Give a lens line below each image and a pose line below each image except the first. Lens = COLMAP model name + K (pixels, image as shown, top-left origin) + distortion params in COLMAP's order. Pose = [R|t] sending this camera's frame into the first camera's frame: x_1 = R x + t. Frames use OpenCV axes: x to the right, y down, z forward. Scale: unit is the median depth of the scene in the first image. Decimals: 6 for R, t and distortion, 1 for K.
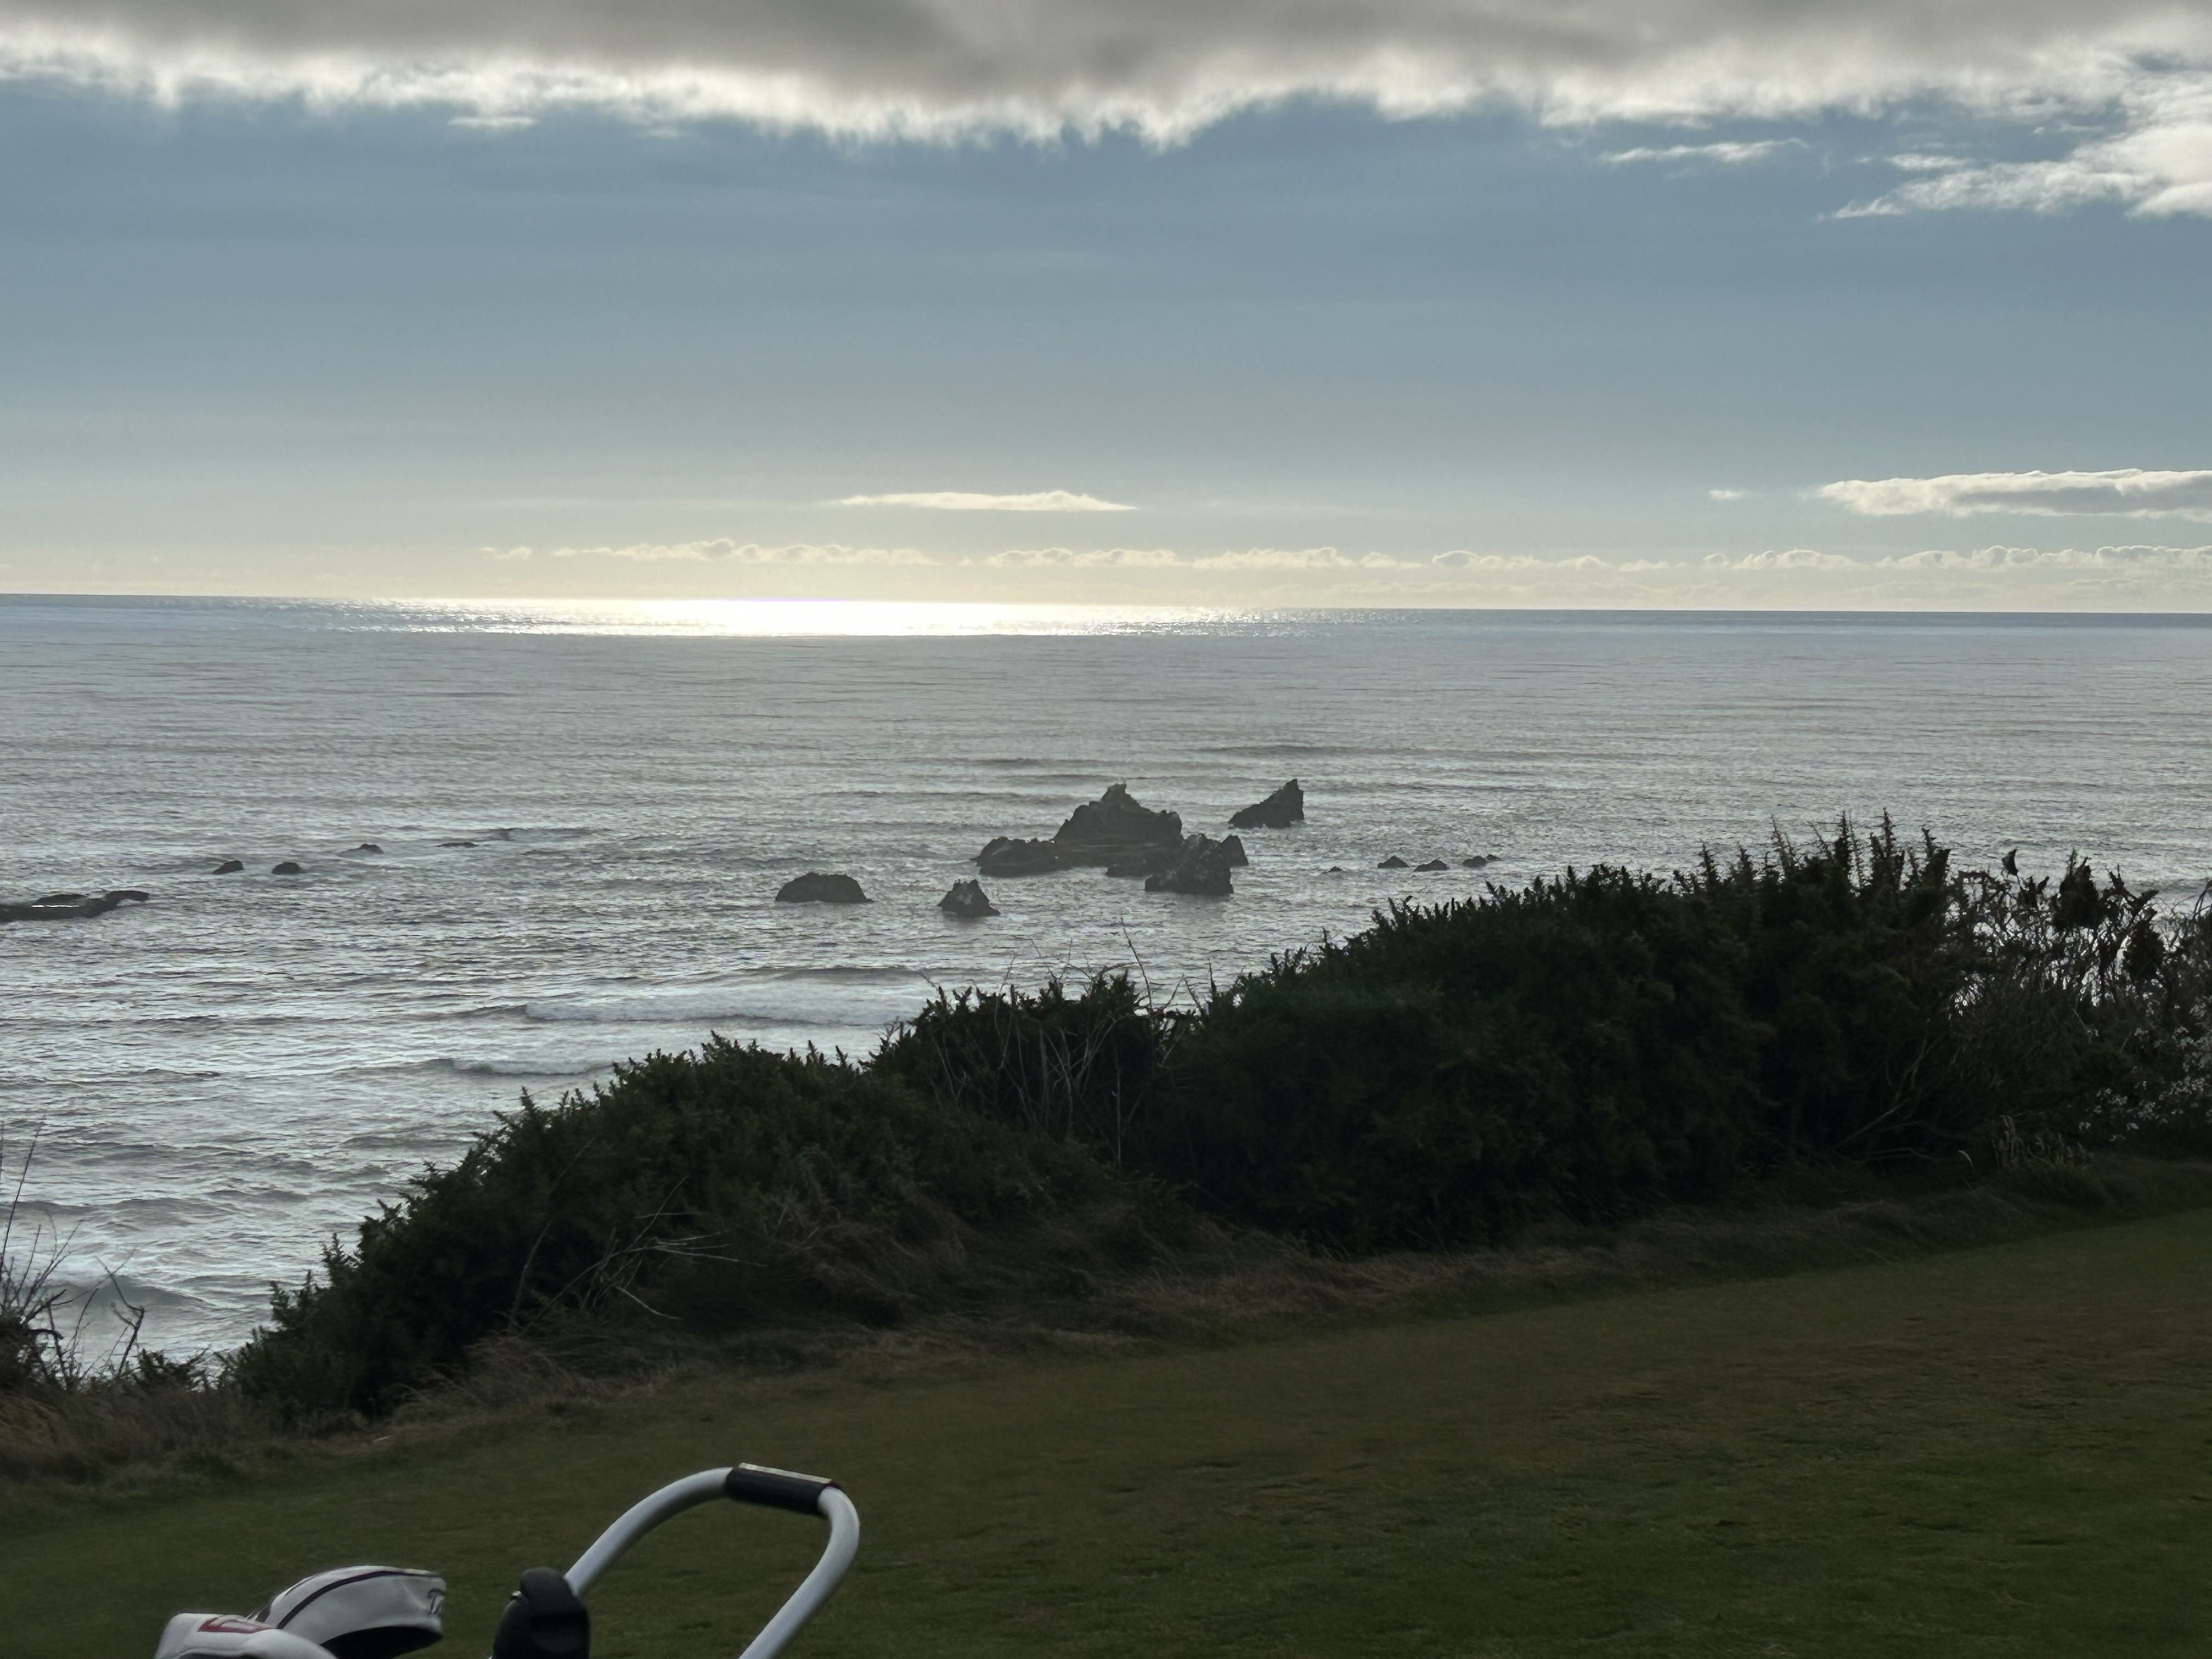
lens RADIAL K [[4049.9, 0, 1072.1], [0, 4049.9, 691.0], [0, 0, 1]] dist [0.088494, 0.000000]
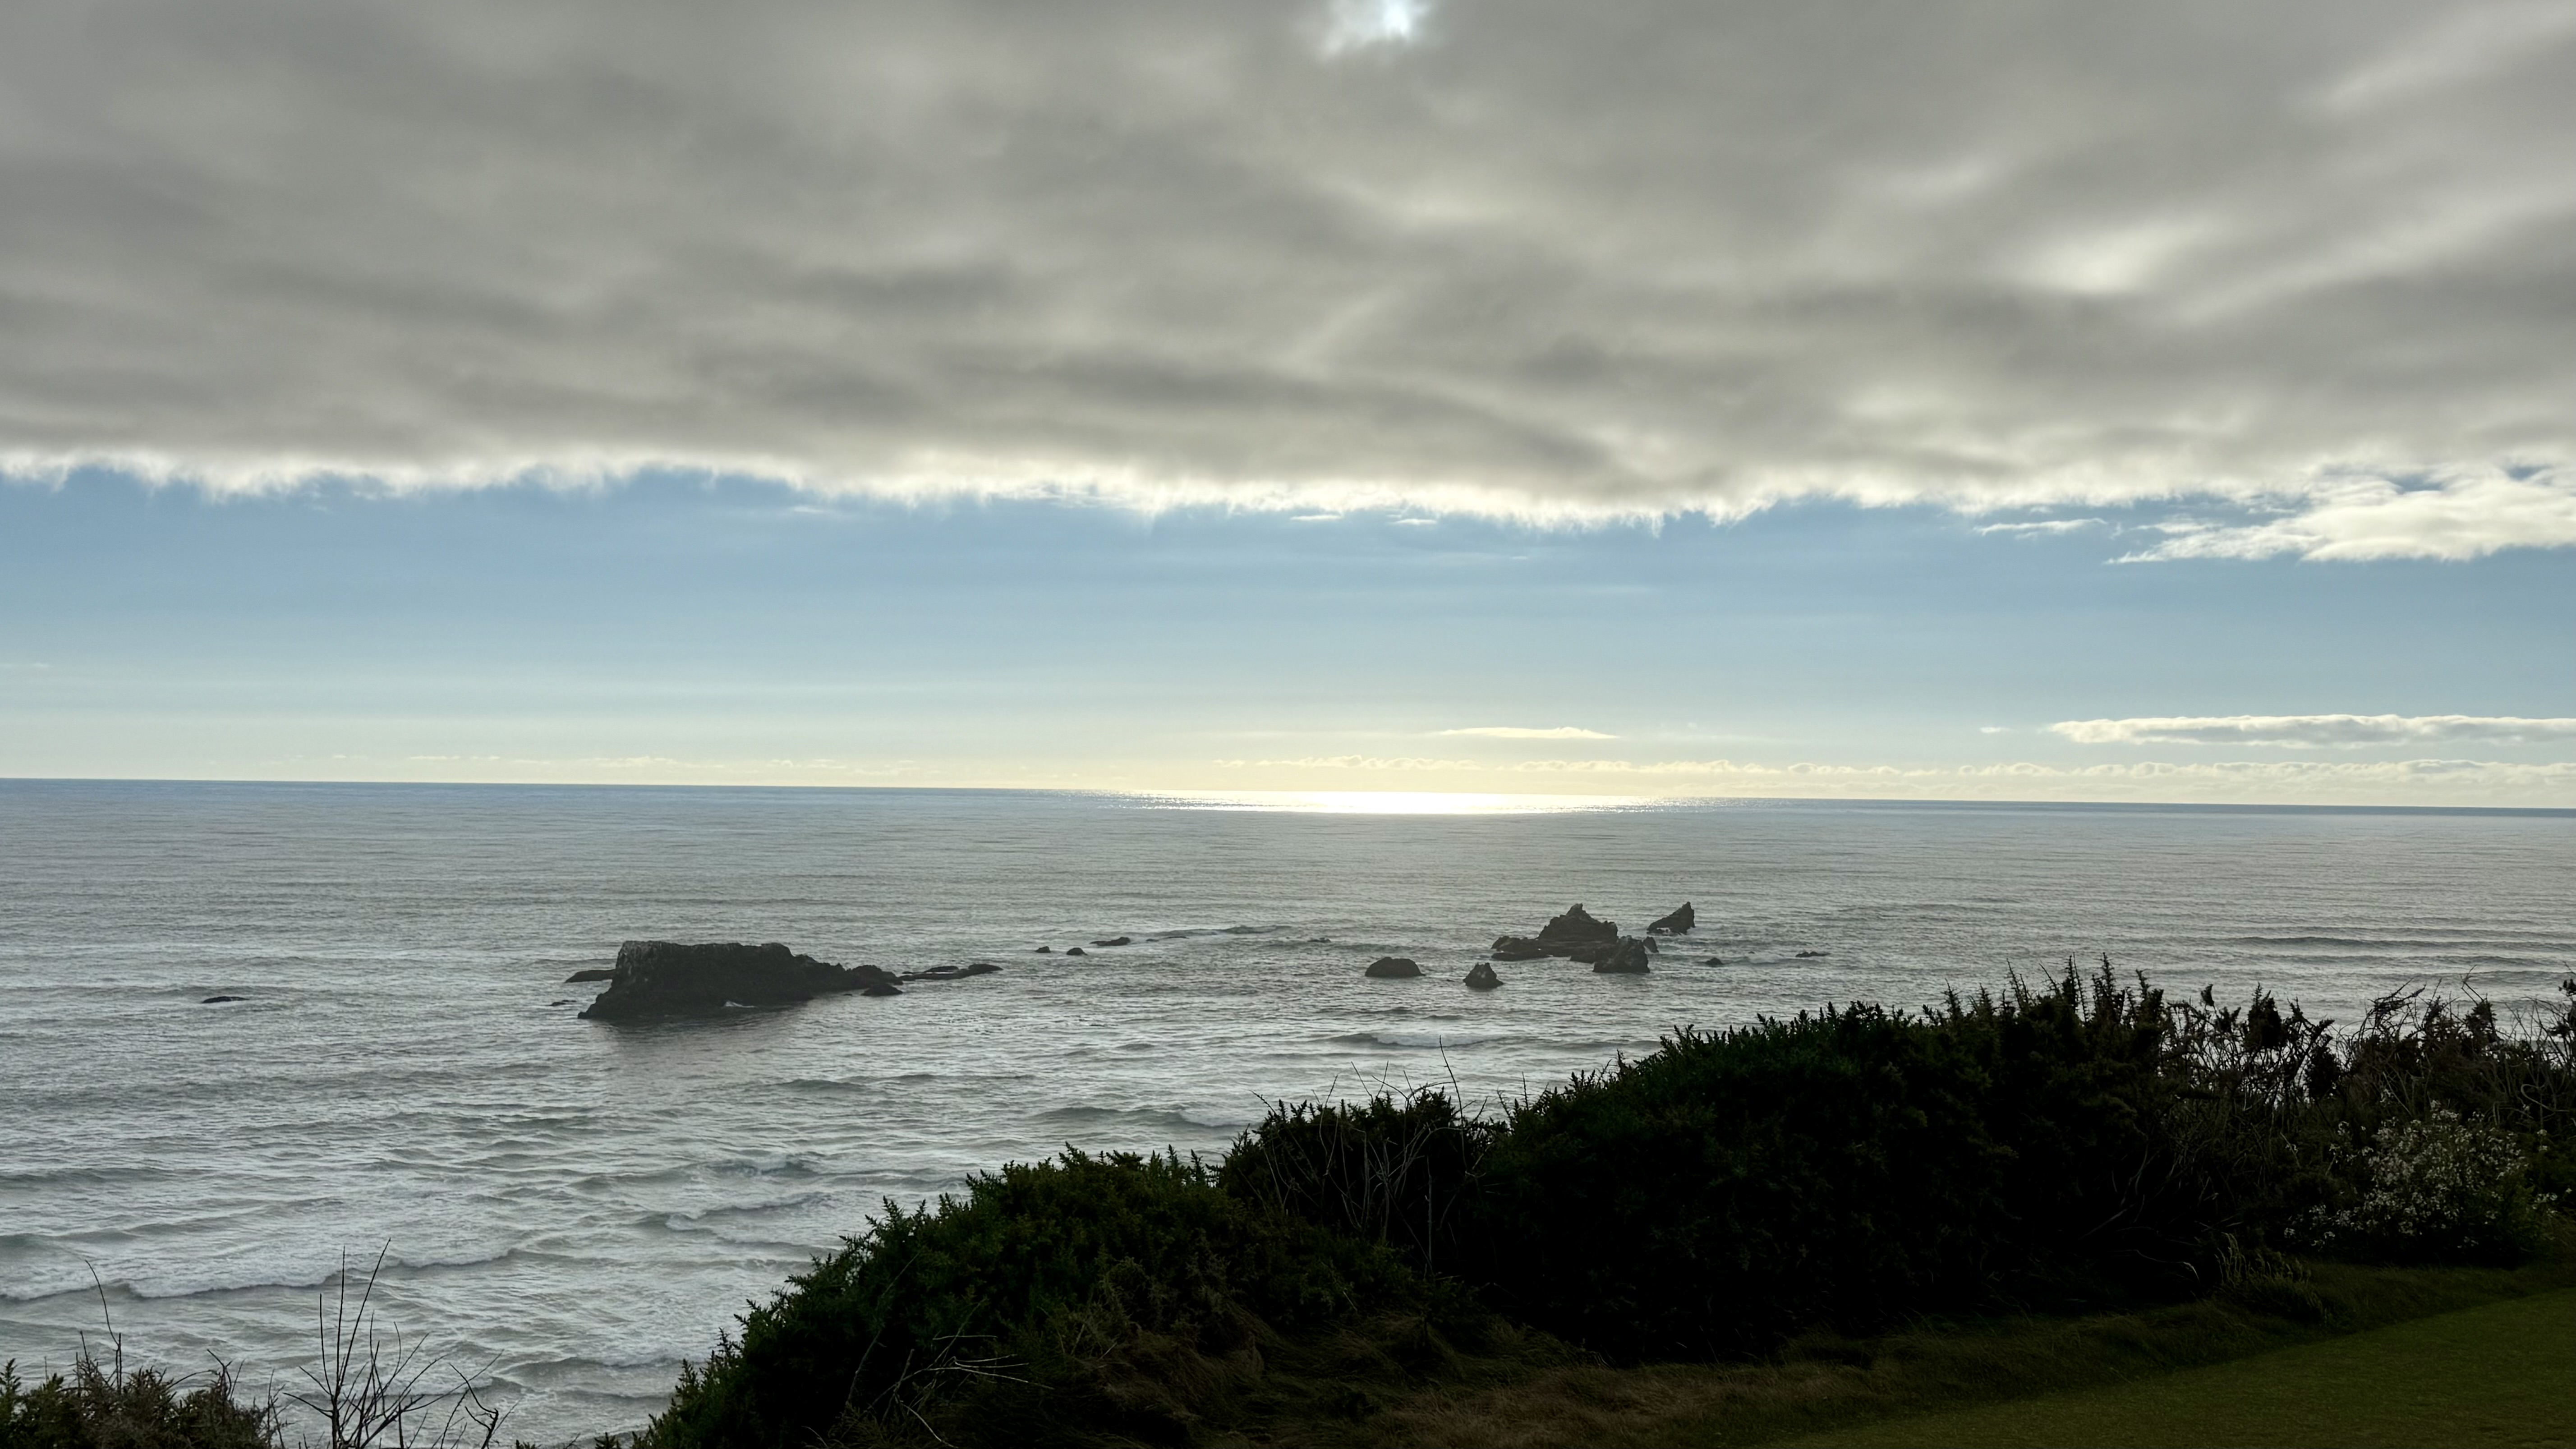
lens RADIAL K [[2198.9, 0, 1324.6], [0, 2198.9, 684.5], [0, 0, 1]] dist [0.049632, -0.028238]
pose [[0.992921, -0.001544, -0.118768, 0.048859], [-0.007052, 0.997385, -0.071922, -0.001136], [0.118568, 0.072250, 0.990314, 0.316083]]
